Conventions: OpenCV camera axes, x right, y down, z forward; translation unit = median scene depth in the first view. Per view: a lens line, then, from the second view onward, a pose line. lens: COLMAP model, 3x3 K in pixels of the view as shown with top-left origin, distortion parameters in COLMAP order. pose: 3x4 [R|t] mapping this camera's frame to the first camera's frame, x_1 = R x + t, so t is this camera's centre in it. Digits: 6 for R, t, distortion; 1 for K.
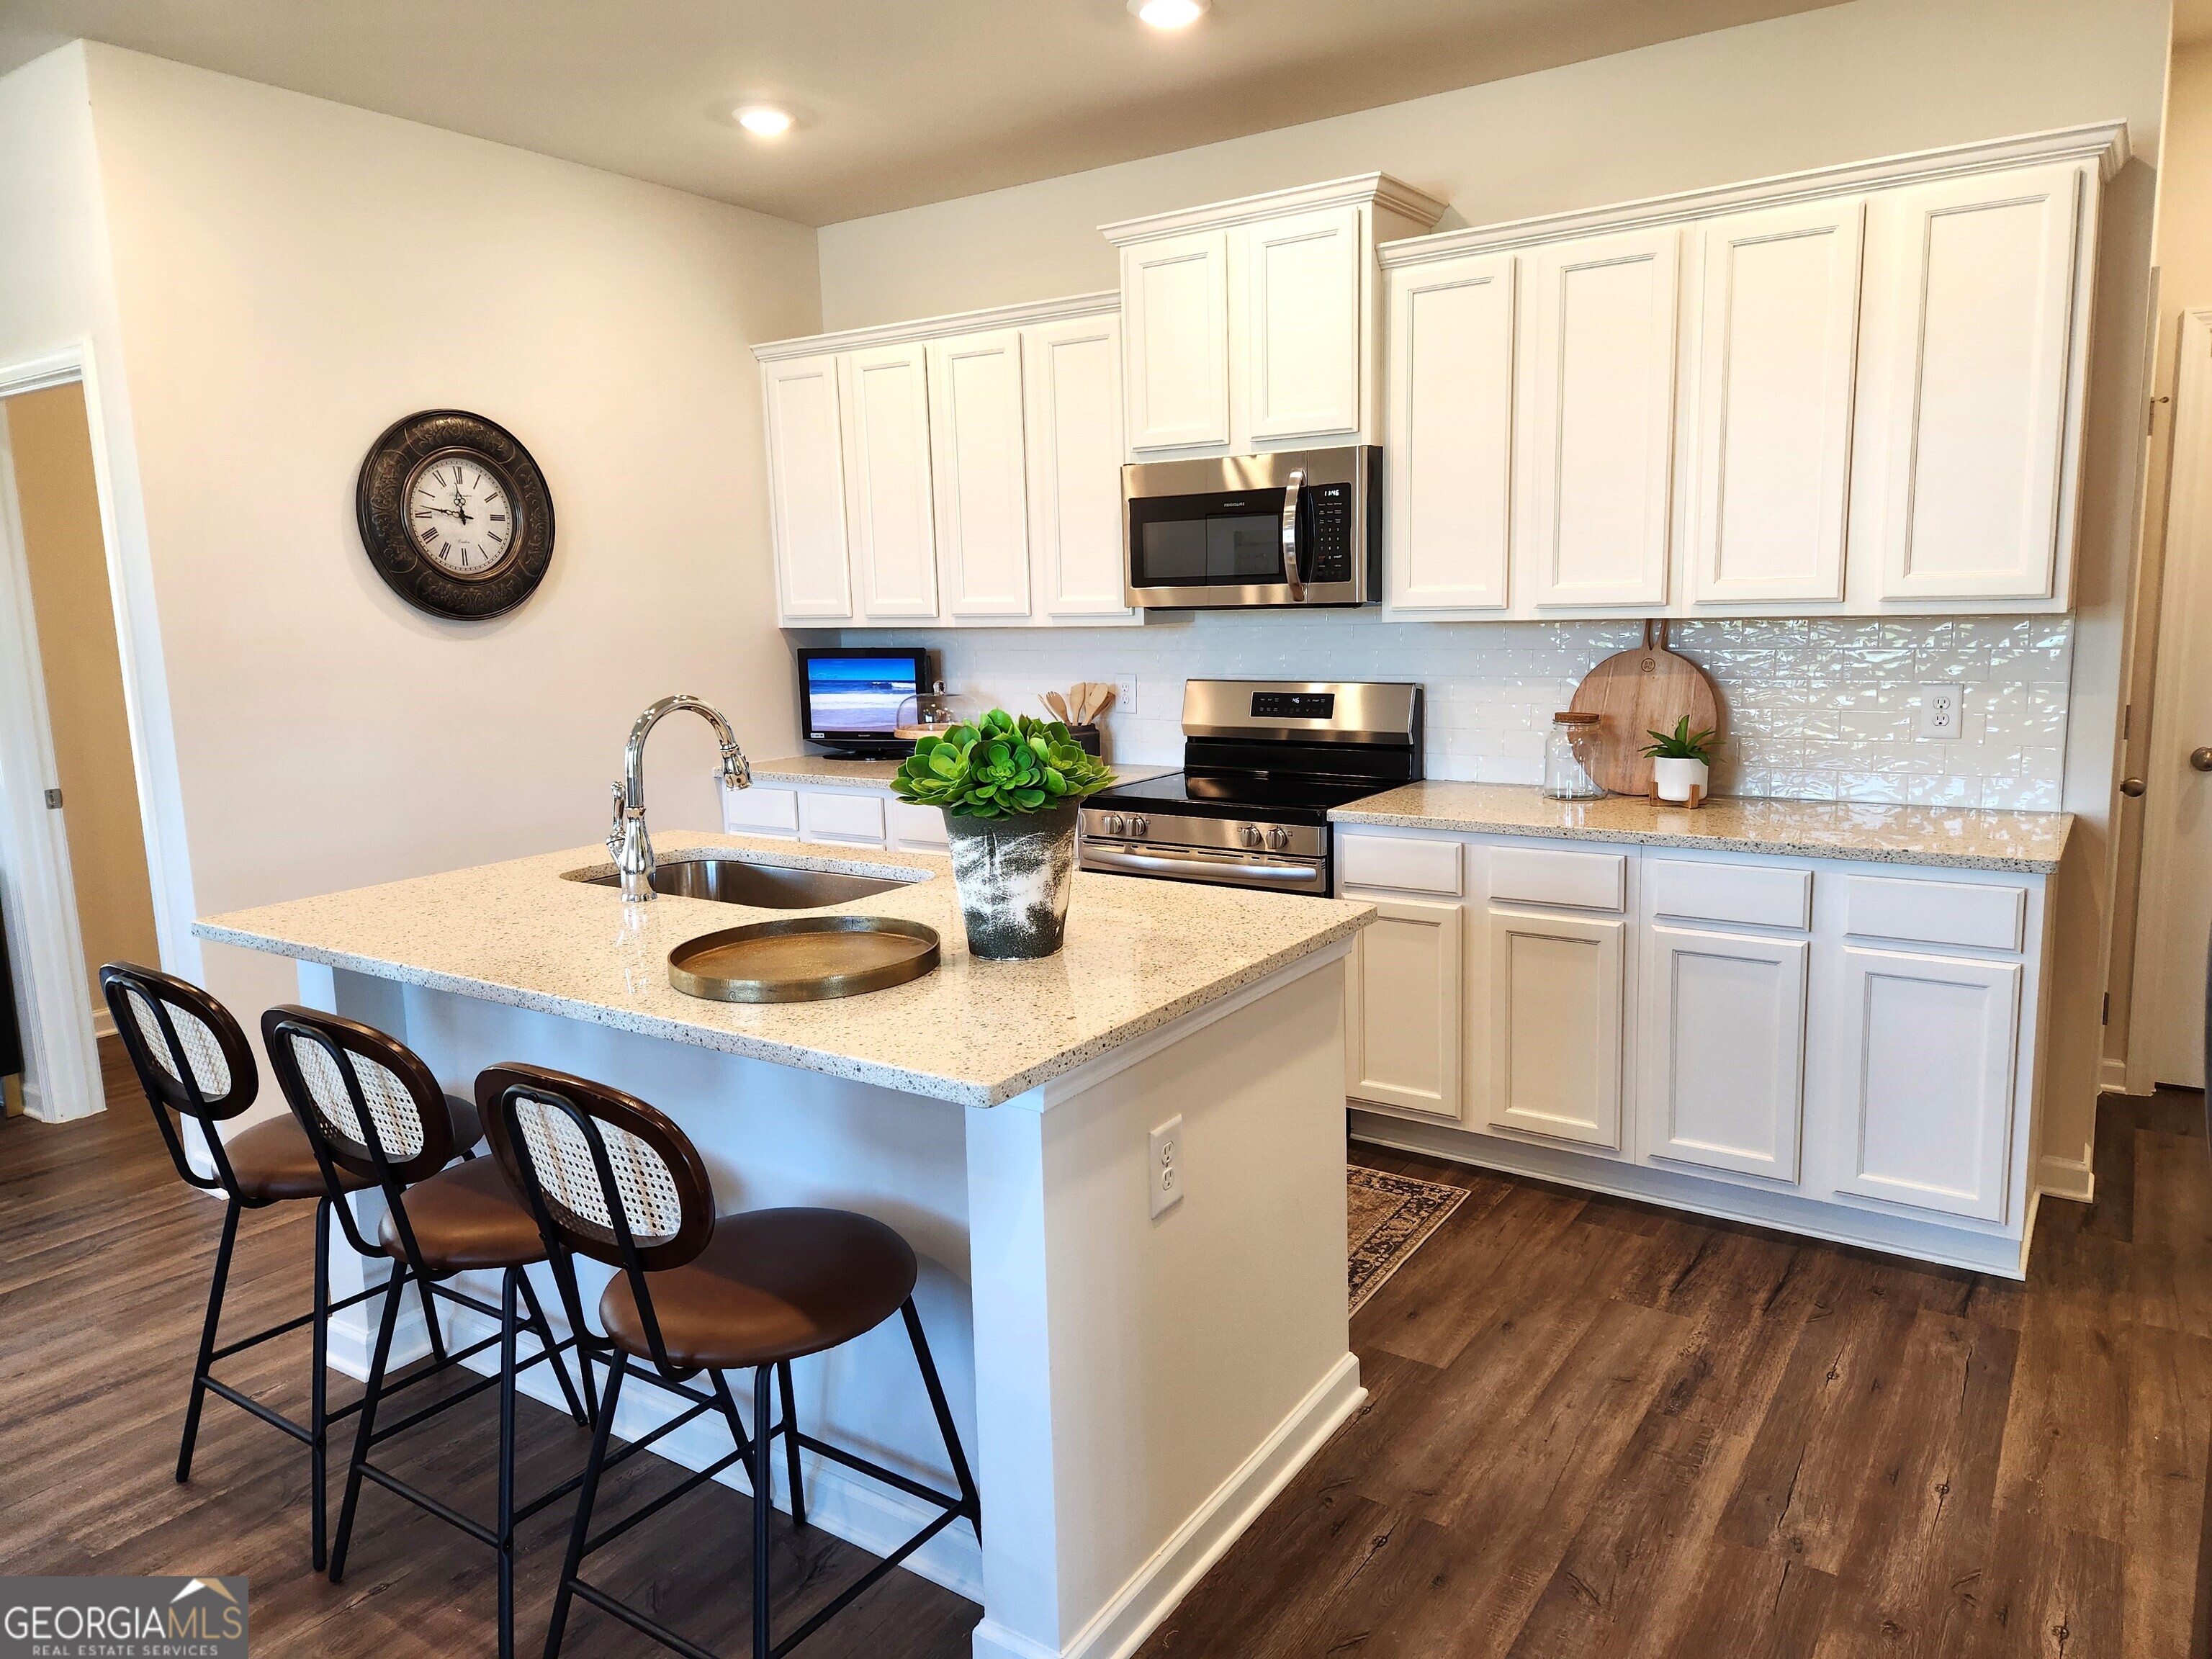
lens RADIAL K [[1476.0, 0, 1125.9], [0, 1476.0, 802.2], [0, 0, 1]] dist [0.089209, -0.085591]
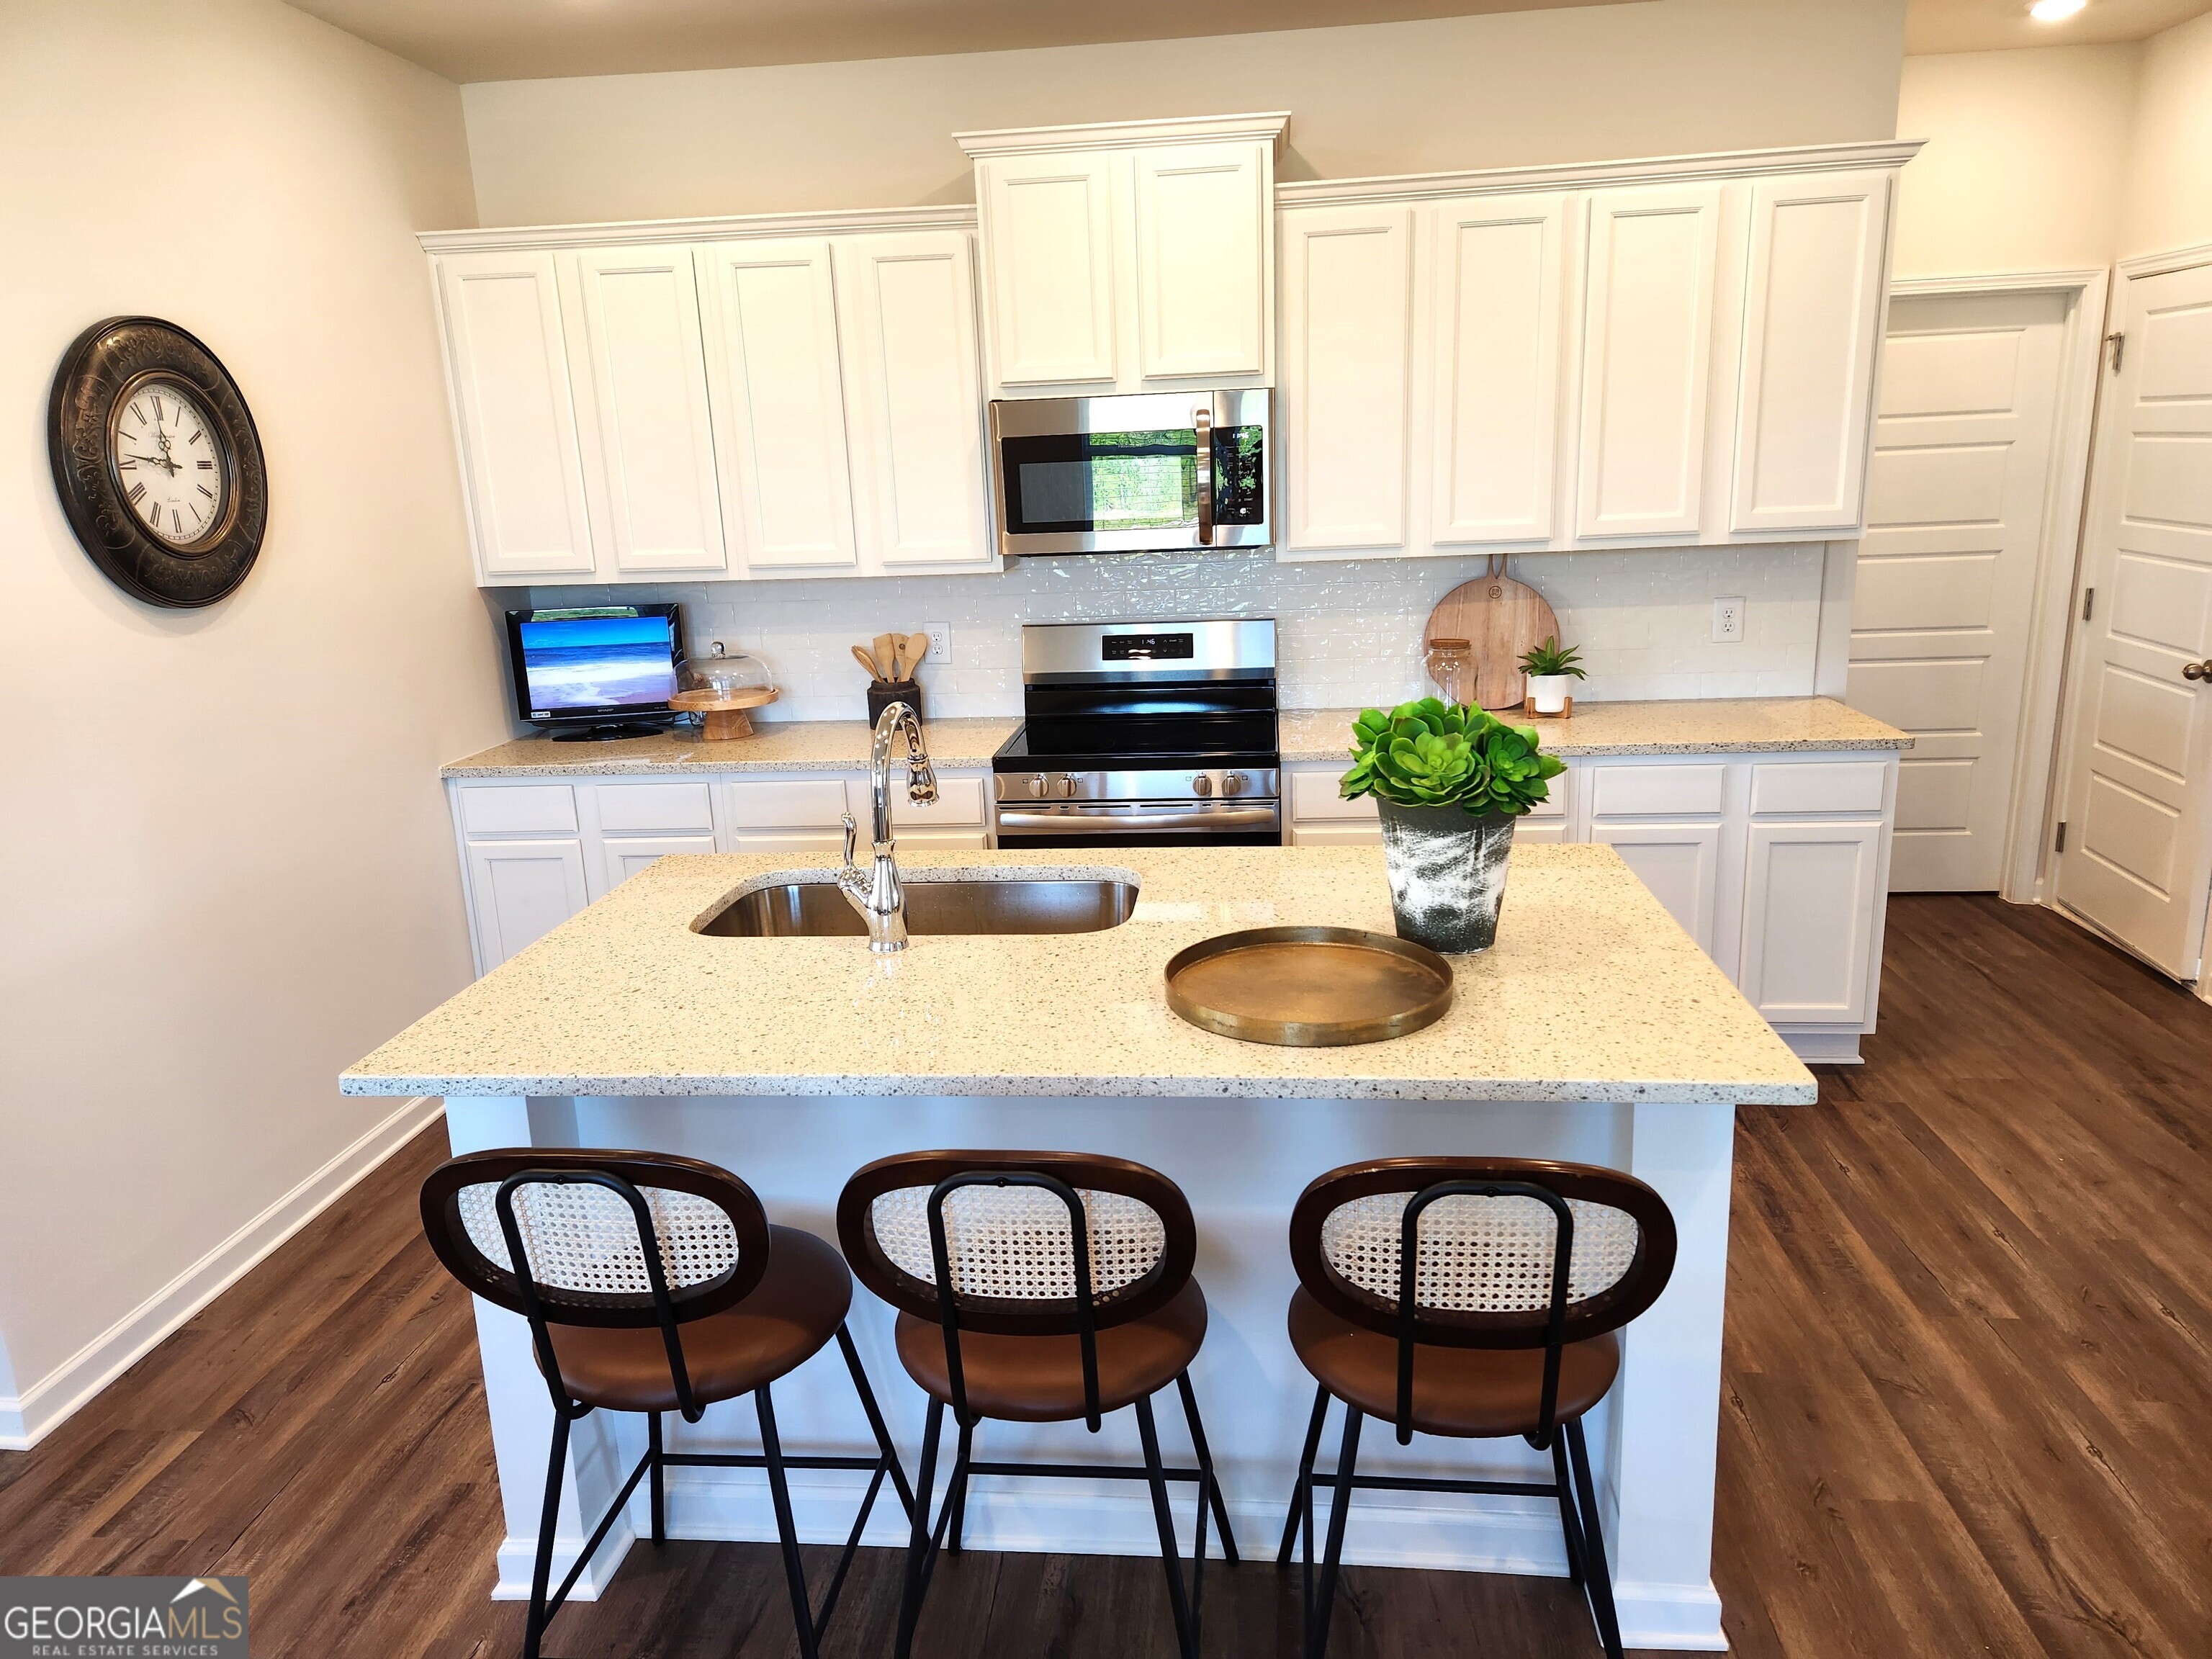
lens RADIAL K [[1472.5, 0, 1113.6], [0, 1472.5, 810.0], [0, 0, 1]] dist [0.093878, -0.089421]
pose [[0.881454, -0.119201, 0.456979, -0.486233], [0.085544, 0.991916, 0.093732, -0.066529], [-0.464458, -0.043529, 0.884525, 0.161168]]
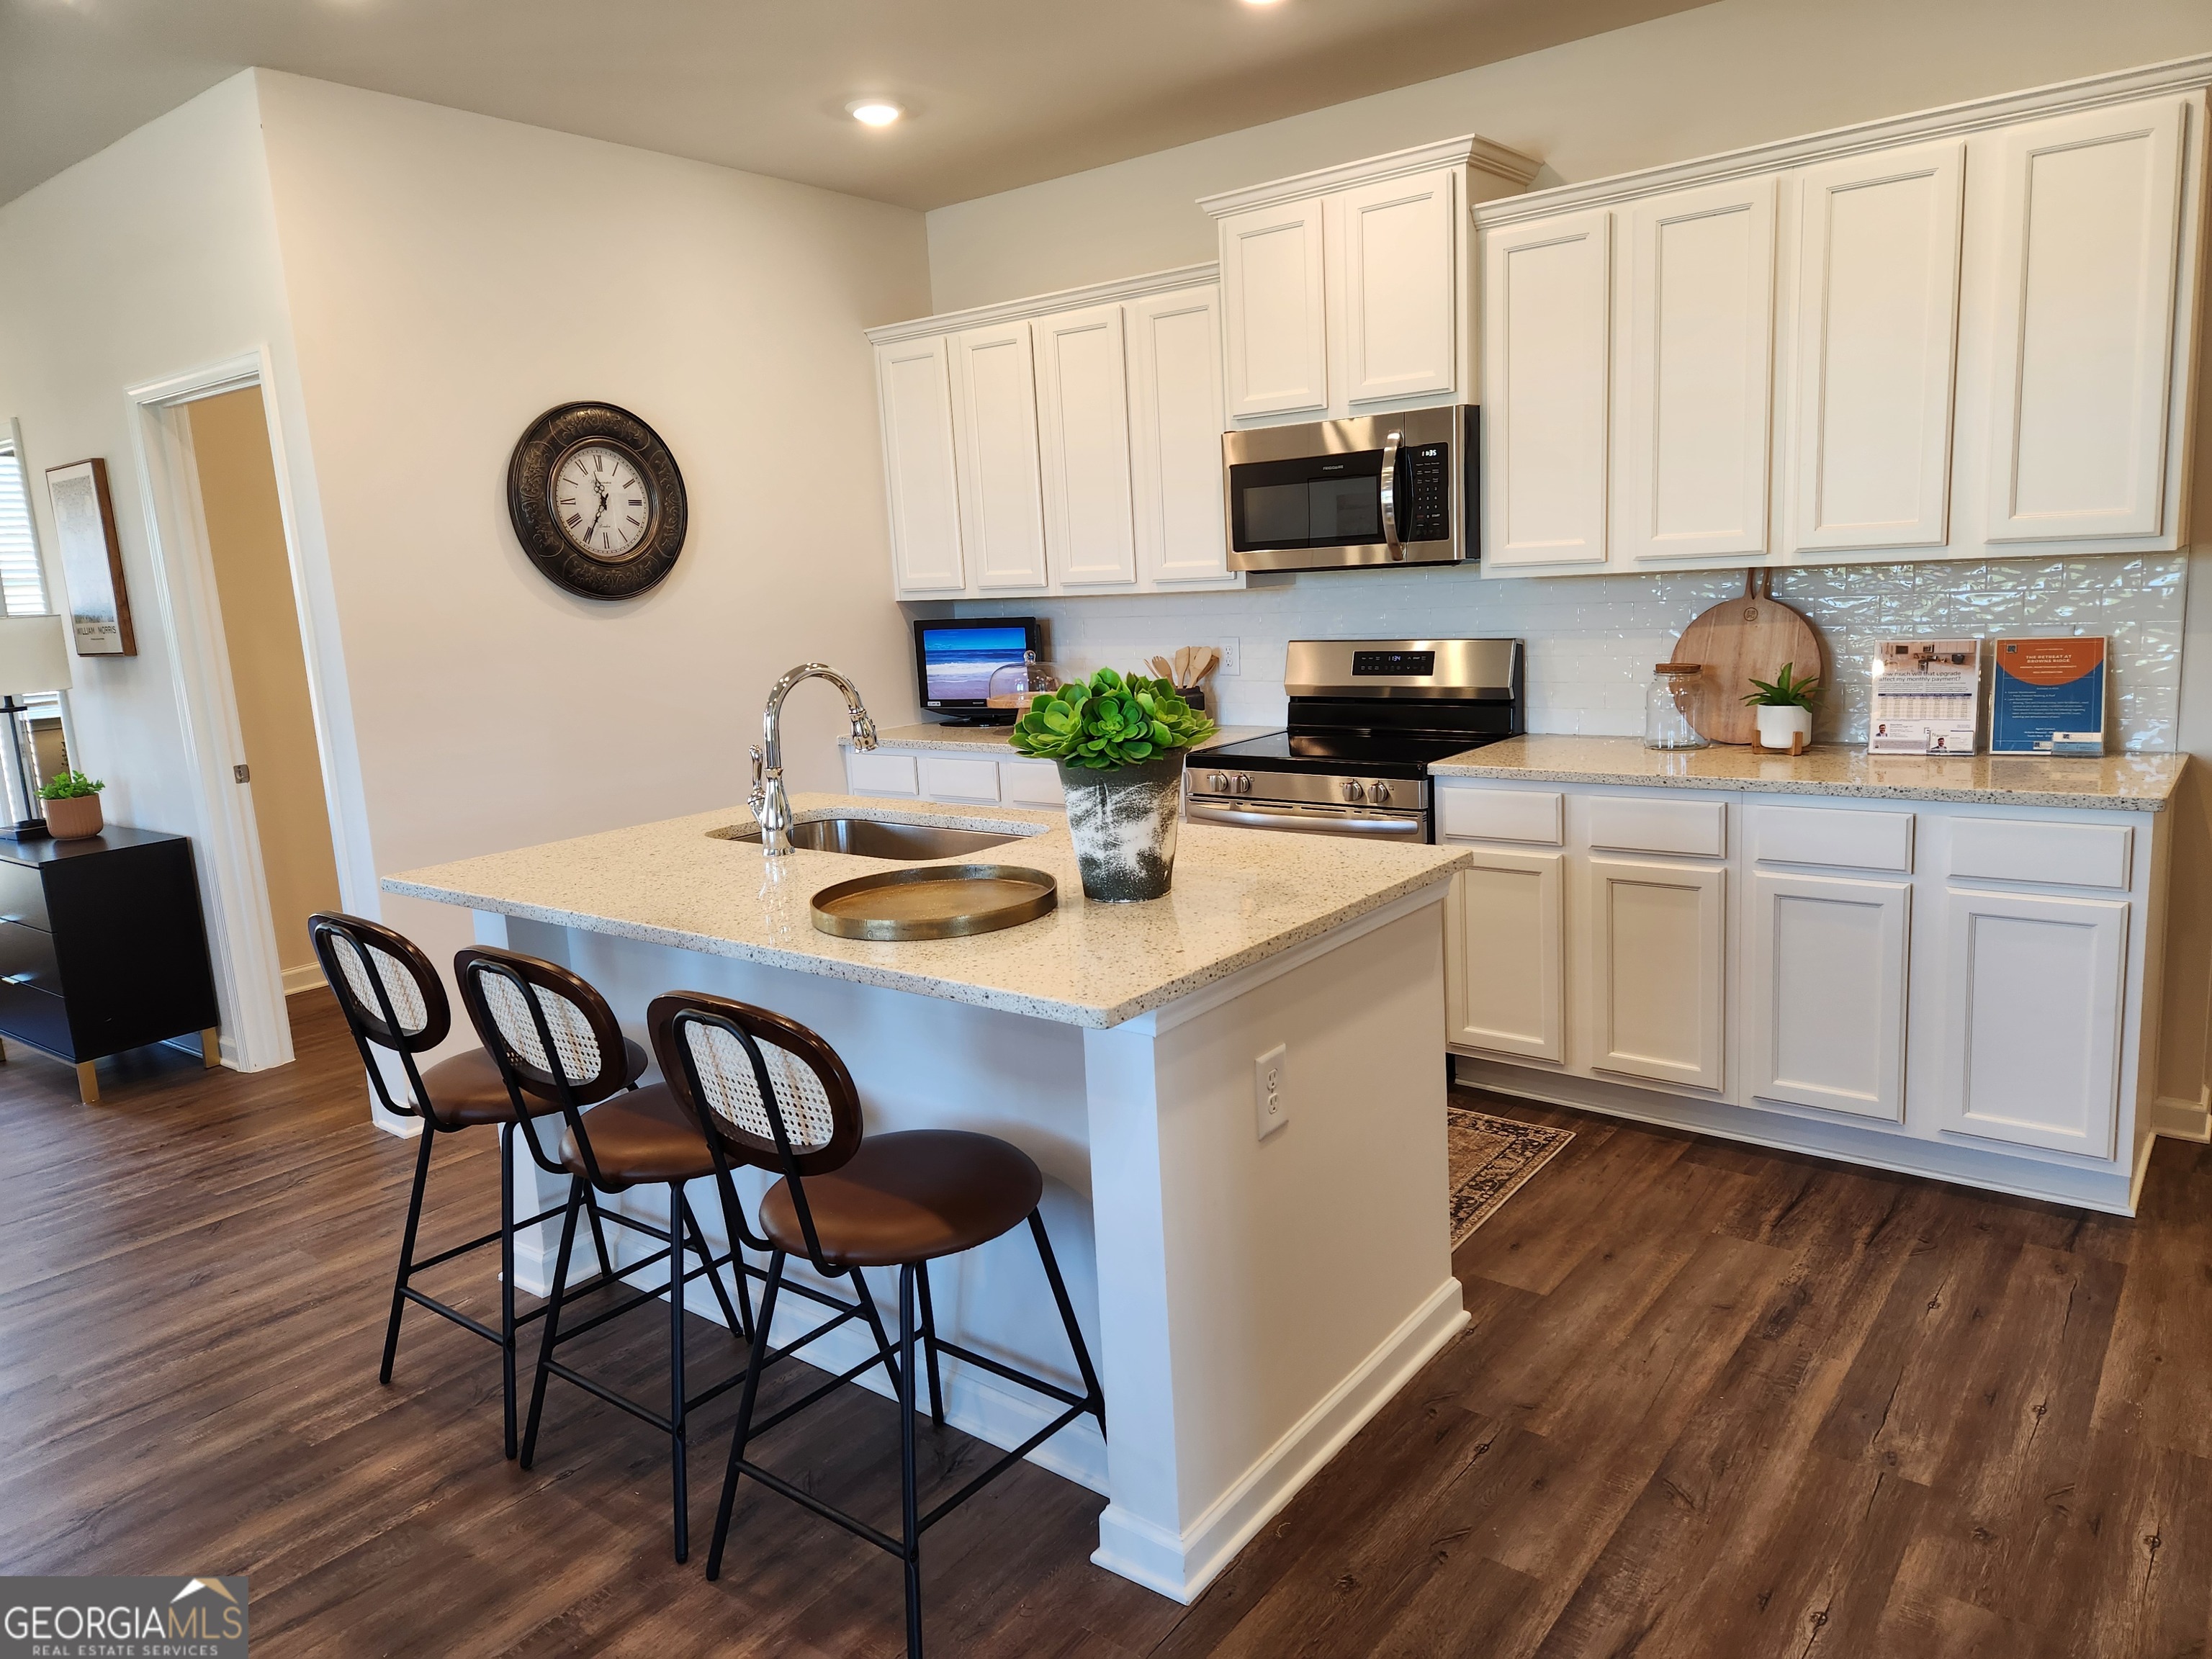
lens RADIAL K [[1471.9, 0, 1129.2], [0, 1471.9, 797.9], [0, 0, 1]] dist [0.094026, -0.088960]
pose [[0.997363, -0.014958, -0.071012, 0.002365], [0.016228, 0.999718, 0.017335, 0.008530], [0.070732, -0.018441, 0.997325, -0.040952]]
